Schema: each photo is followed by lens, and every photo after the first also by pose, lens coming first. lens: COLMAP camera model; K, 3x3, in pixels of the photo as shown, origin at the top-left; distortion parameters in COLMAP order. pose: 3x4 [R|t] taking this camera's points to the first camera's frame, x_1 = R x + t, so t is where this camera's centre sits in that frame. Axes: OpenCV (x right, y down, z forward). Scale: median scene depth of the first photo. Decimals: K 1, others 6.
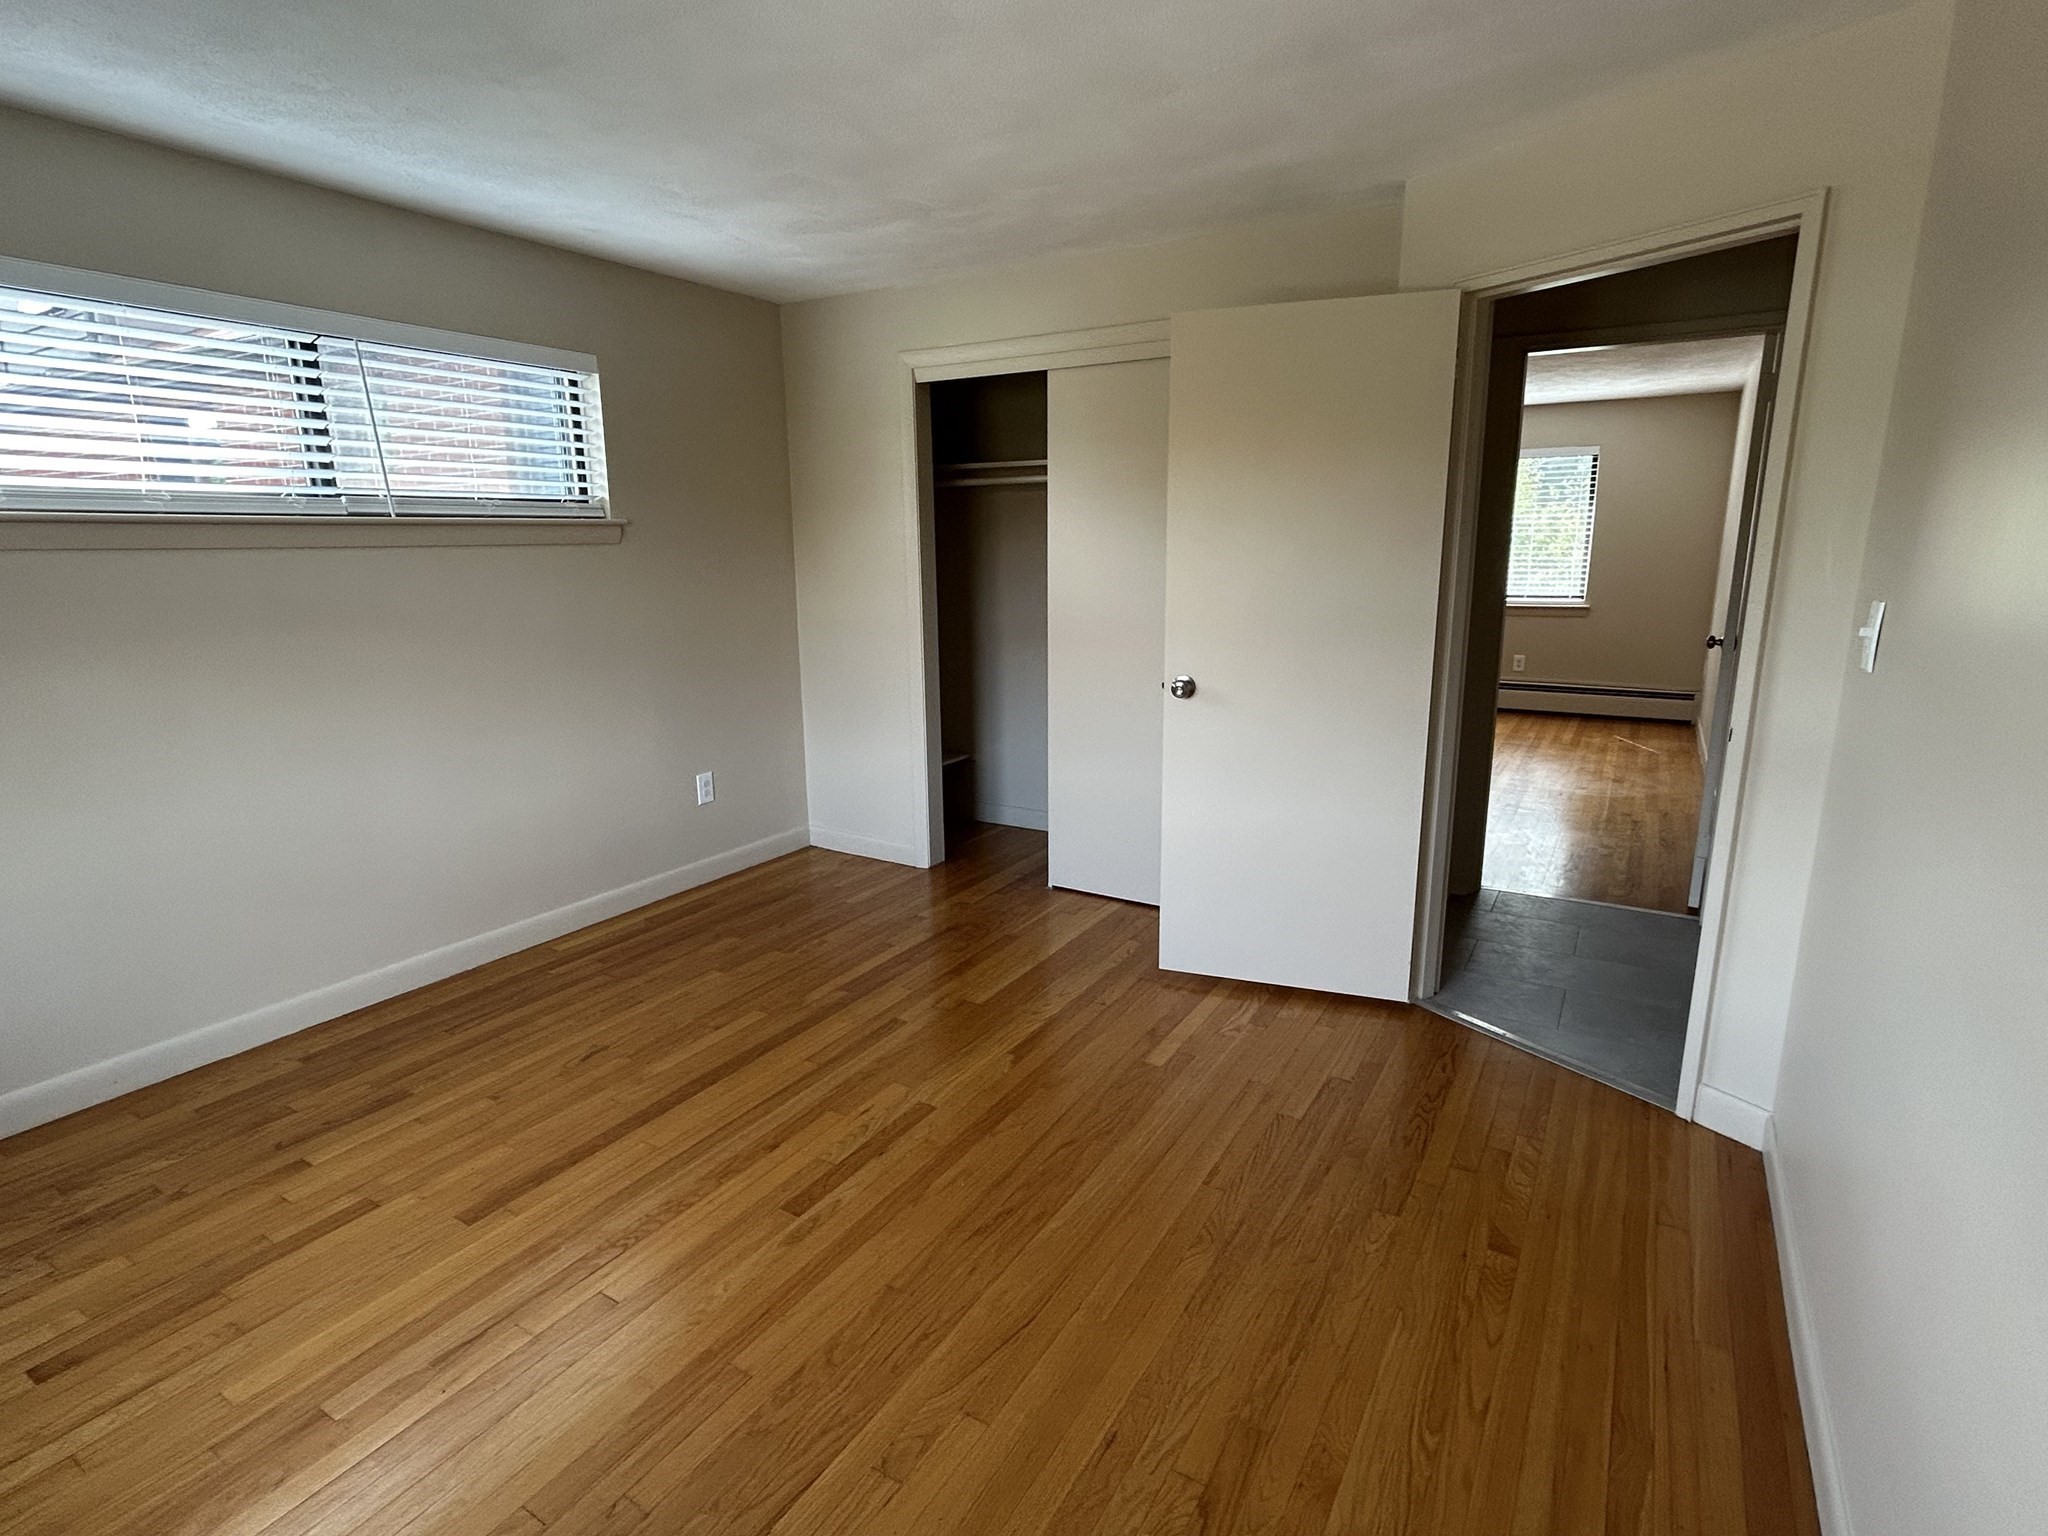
lens RADIAL K [[1029.7, 0, 1024.8], [0, 1029.7, 766.4], [0, 0, 1]] dist [-0.000739, -0.000012]
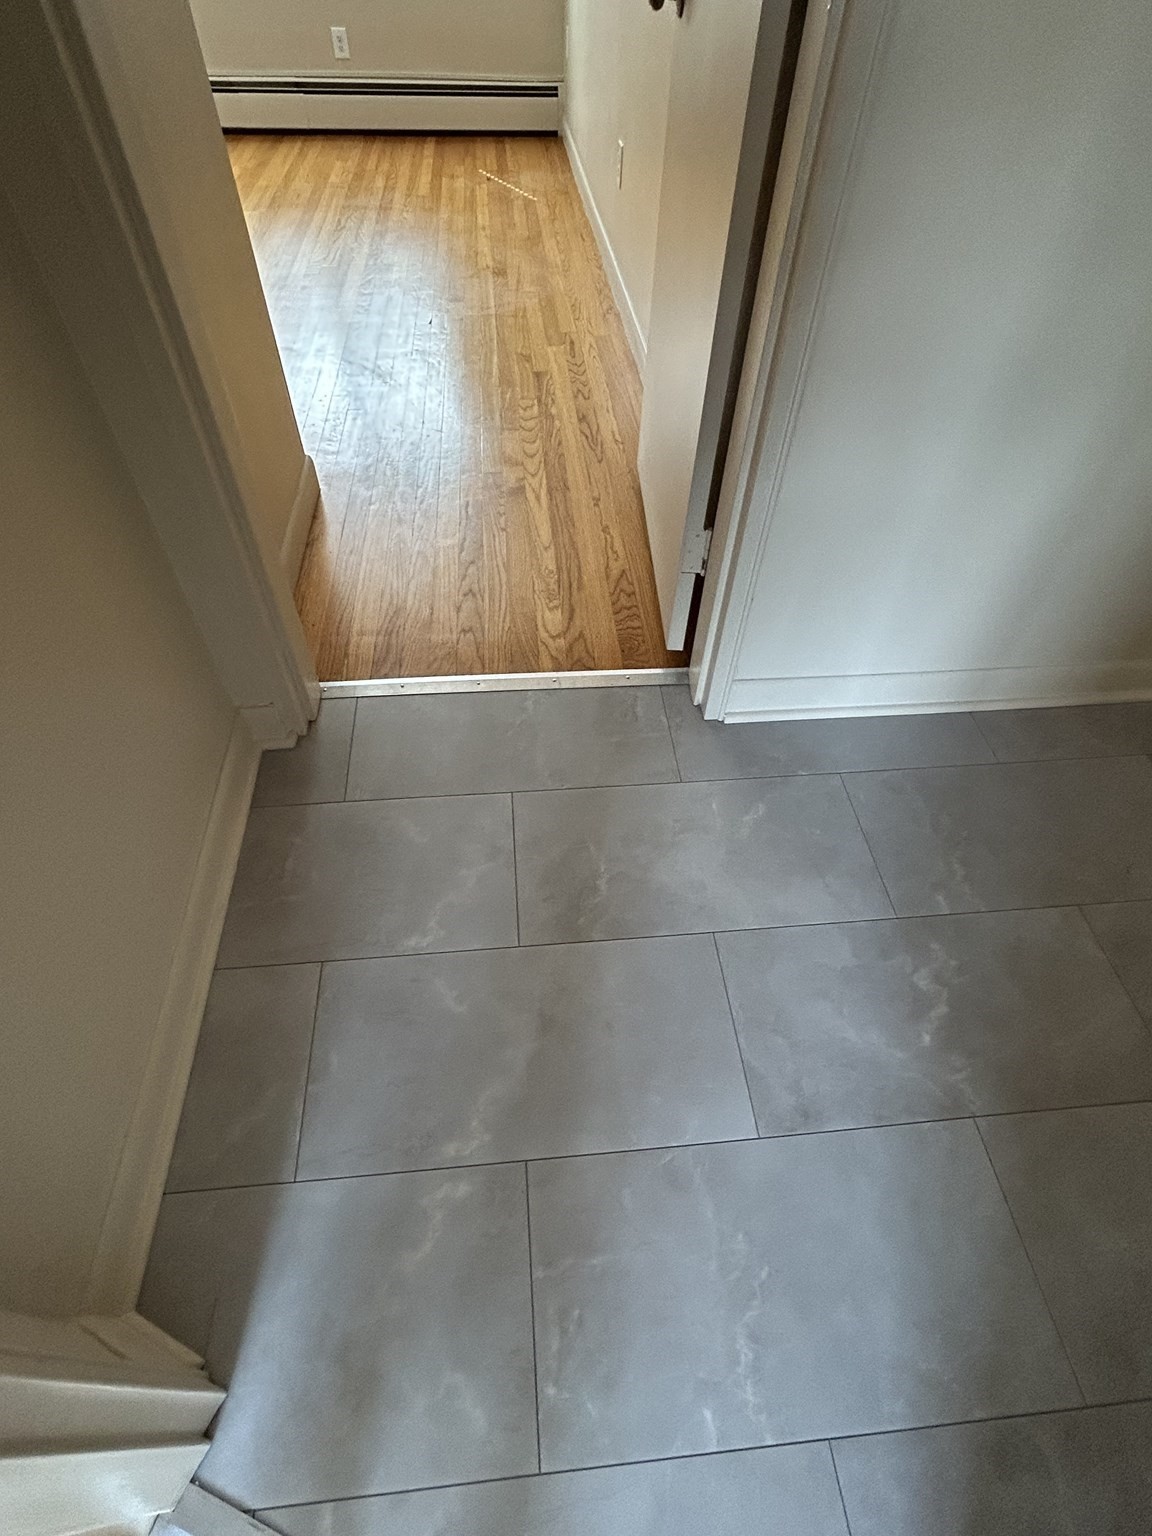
lens RADIAL K [[772.3, 0, 575.8], [0, 772.3, 767.3], [0, 0, 1]] dist [-0.000739, -0.000012]
pose [[0.808010, -0.426008, 0.406985, 0.228634], [0.087796, 0.770128, 0.631818, -0.047444], [-0.582590, -0.474784, 0.659673, 0.405976]]
